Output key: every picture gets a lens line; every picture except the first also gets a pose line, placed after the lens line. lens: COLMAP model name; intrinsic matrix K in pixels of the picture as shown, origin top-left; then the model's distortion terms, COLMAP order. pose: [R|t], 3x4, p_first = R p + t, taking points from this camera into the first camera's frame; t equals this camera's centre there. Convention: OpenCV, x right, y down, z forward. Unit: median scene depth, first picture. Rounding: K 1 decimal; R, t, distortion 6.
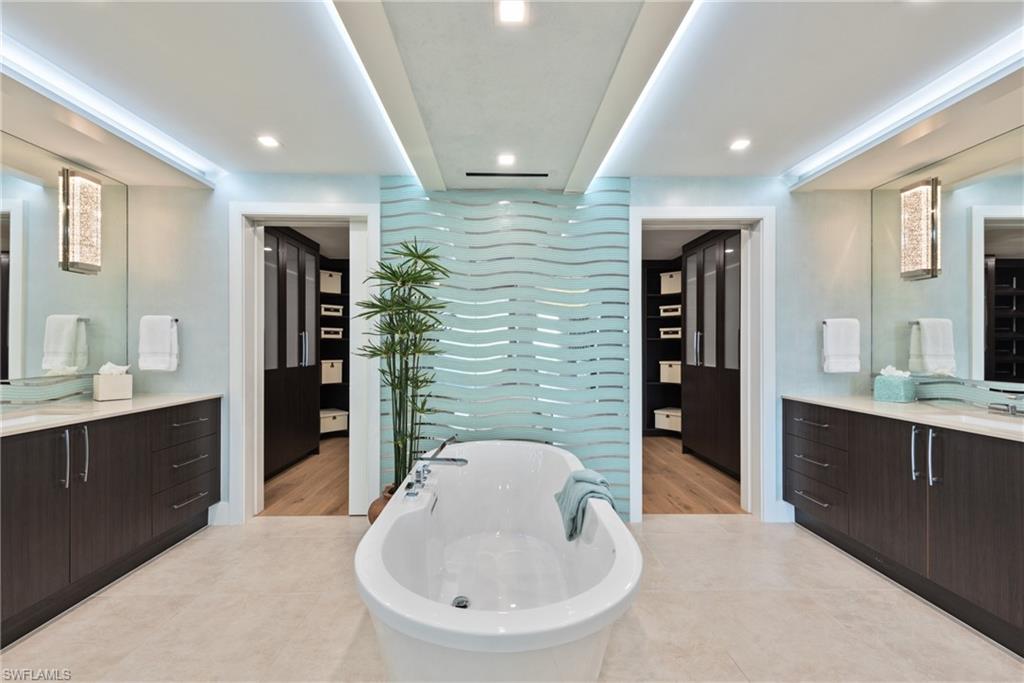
lens RADIAL K [[398.4, 0, 509.3], [0, 398.4, 345.4], [0, 0, 1]] dist [0.016953, -0.006734]
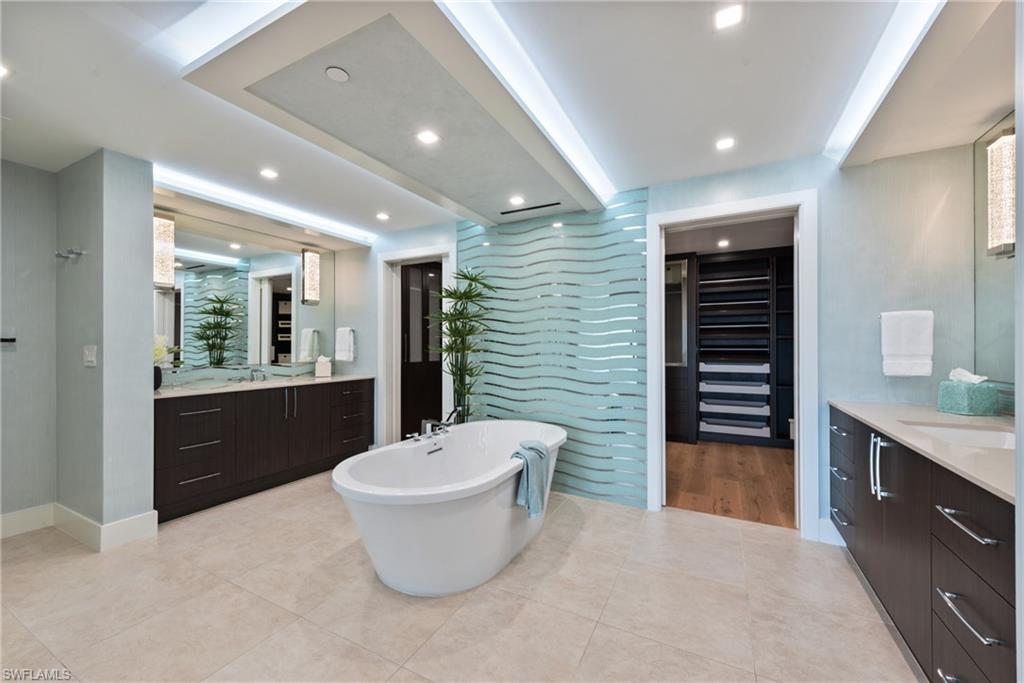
lens RADIAL K [[398.4, 0, 509.3], [0, 398.4, 345.4], [0, 0, 1]] dist [0.016953, -0.006734]
pose [[0.876297, -0.002723, -0.481764, 0.517588], [0.003521, 0.999994, 0.000754, 0.000269], [0.481759, -0.002357, 0.876301, -0.120607]]
